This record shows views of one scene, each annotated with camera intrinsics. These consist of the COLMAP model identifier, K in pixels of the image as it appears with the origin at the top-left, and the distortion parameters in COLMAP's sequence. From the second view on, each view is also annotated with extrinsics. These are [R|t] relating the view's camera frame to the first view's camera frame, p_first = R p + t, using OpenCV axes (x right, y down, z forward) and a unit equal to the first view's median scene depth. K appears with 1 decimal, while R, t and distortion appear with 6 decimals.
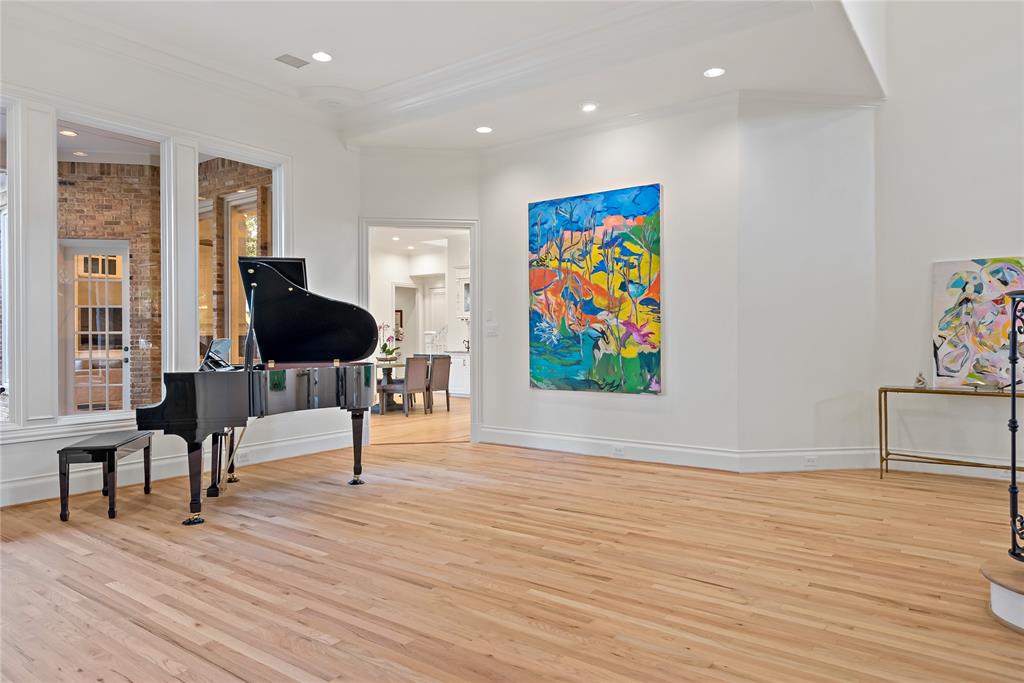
lens RADIAL K [[659.7, 0, 512.0], [0, 659.7, 341.5], [0, 0, 1]] dist [-0.000184, -0.000017]
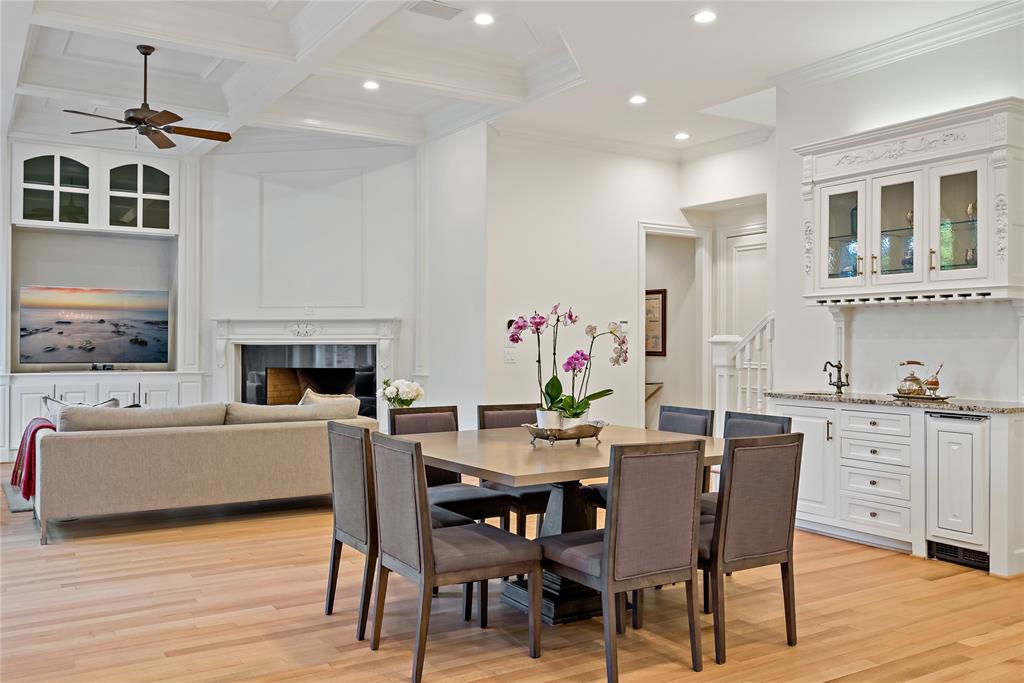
lens RADIAL K [[865.1, 0, 512.0], [0, 865.1, 341.5], [0, 0, 1]] dist [-0.002202, -0.004686]
pose [[0.929966, 0.002824, -0.367635, -0.058063], [-0.007059, 0.999923, -0.010178, -0.006521], [0.367578, 0.012060, 0.929914, 0.509046]]
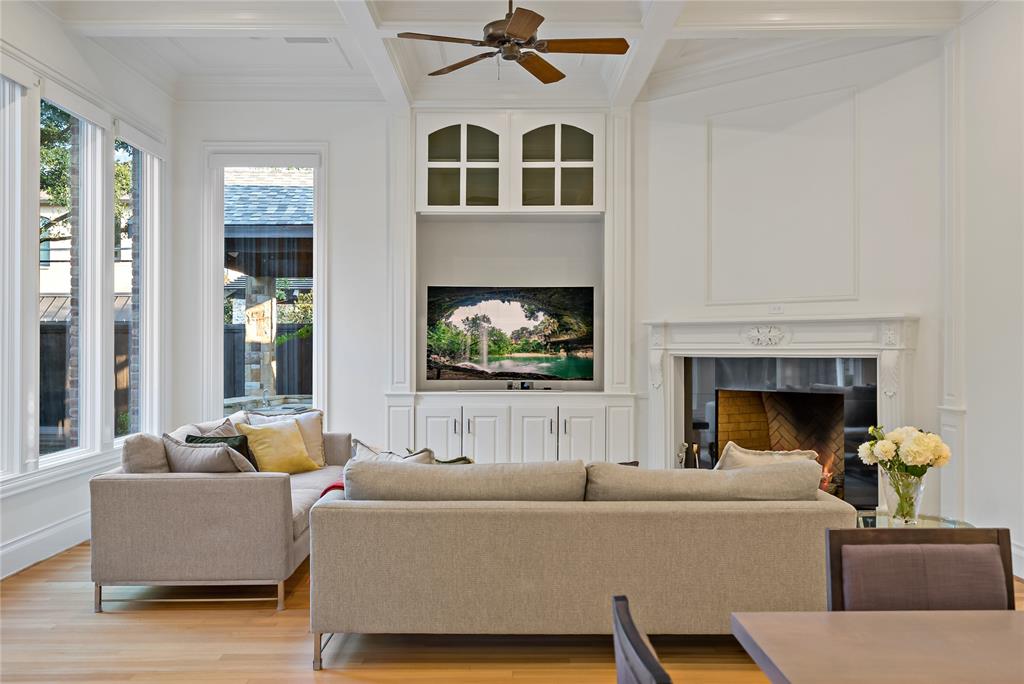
lens RADIAL K [[979.7, 0, 512.0], [0, 979.7, 342.0], [0, 0, 1]] dist [0.007988, 0.003672]
pose [[0.606407, -0.004059, -0.795144, -0.101123], [-0.005871, 0.999937, -0.009582, -0.010281], [0.795133, 0.010478, 0.606345, 0.601826]]
